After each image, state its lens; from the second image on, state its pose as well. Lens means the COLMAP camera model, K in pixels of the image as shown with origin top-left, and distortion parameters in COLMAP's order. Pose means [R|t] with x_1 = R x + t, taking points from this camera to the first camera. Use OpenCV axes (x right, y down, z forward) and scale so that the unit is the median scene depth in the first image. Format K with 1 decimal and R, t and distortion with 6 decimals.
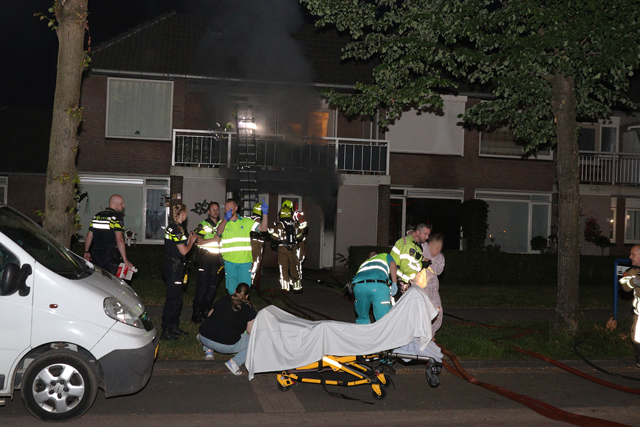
lens RADIAL K [[812.7, 0, 320.0], [0, 812.7, 213.5], [0, 0, 1]] dist [-0.007838, 0.051720]
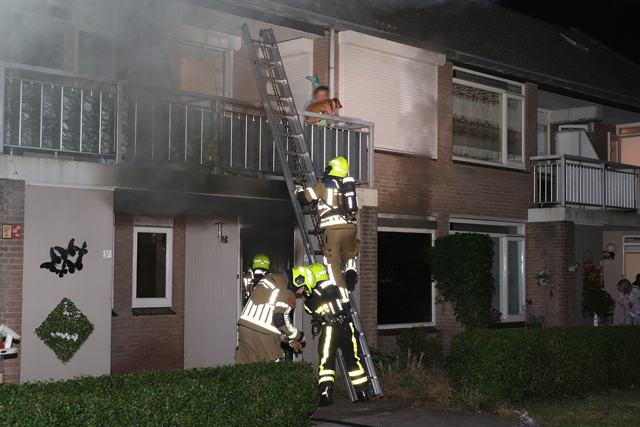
lens RADIAL K [[1014.0, 0, 320.0], [0, 1014.0, 213.5], [0, 0, 1]] dist [0.023026, -0.009324]
pose [[0.808025, 0.004704, 0.589129, -0.312709], [0.016223, 0.999411, -0.030230, -0.011248], [-0.588924, 0.033983, 0.807473, 0.467842]]
